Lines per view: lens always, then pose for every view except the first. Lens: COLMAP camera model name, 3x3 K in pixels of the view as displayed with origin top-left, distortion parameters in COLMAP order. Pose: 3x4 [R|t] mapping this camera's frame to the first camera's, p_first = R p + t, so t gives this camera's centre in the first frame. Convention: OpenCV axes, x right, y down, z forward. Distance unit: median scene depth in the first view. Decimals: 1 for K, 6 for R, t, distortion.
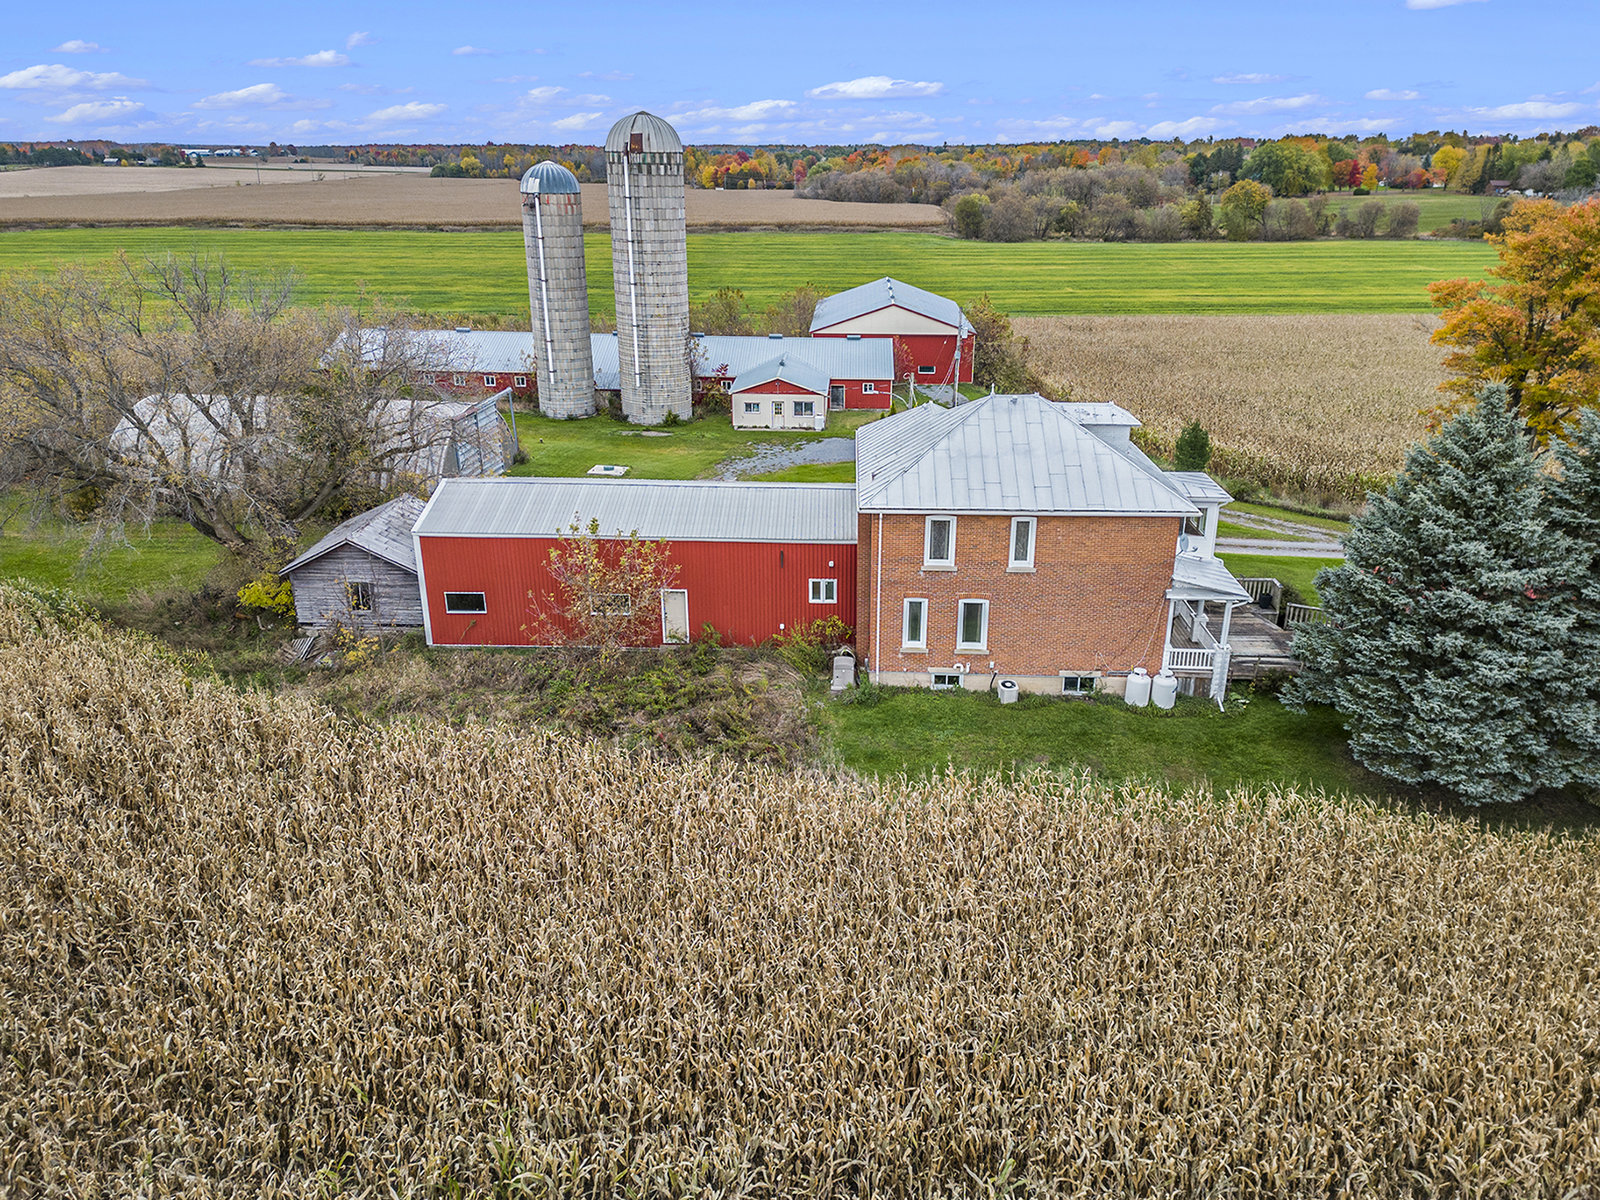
lens RADIAL K [[1165.2, 0, 791.7], [0, 1165.2, 599.1], [0, 0, 1]] dist [0.084614, -0.082160]
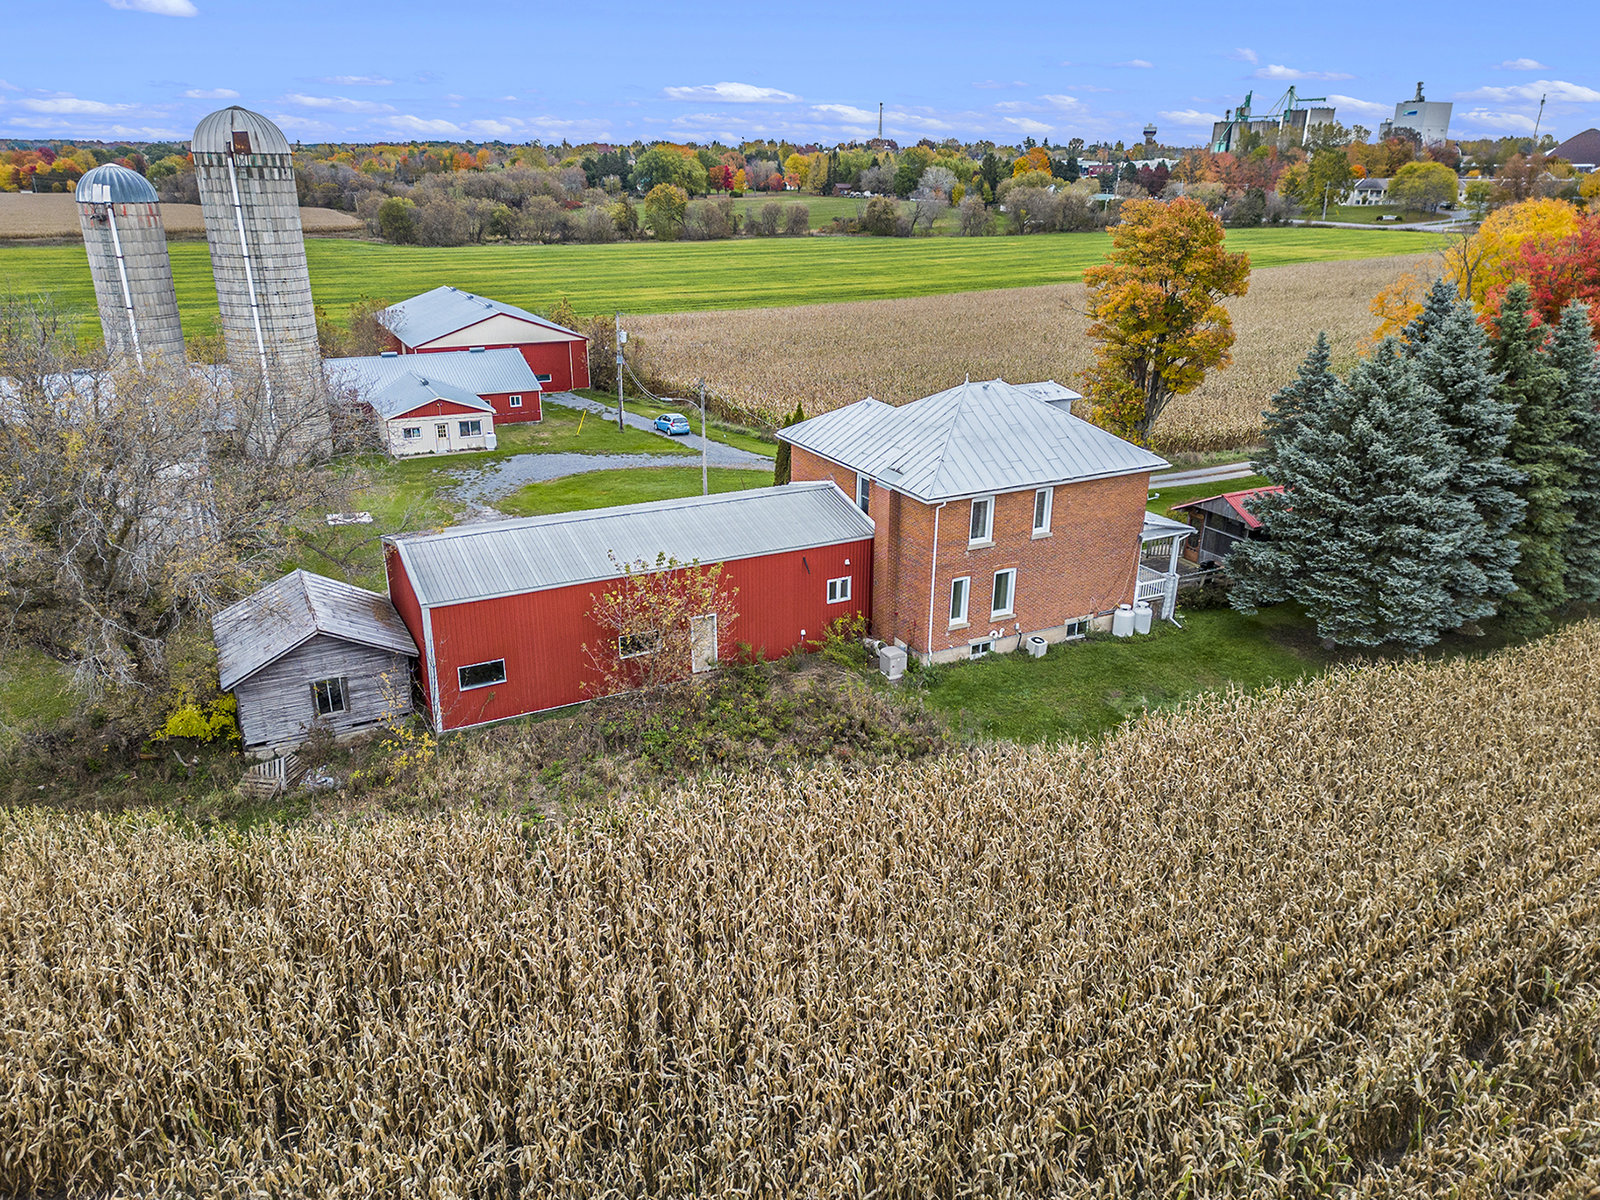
lens RADIAL K [[1165.2, 0, 791.7], [0, 1165.2, 599.1], [0, 0, 1]] dist [0.084614, -0.082160]
pose [[0.864435, -0.176534, 0.470732, -0.461661], [0.177116, 0.983229, 0.043481, -0.047646], [-0.470513, 0.045788, 0.881204, 0.112964]]
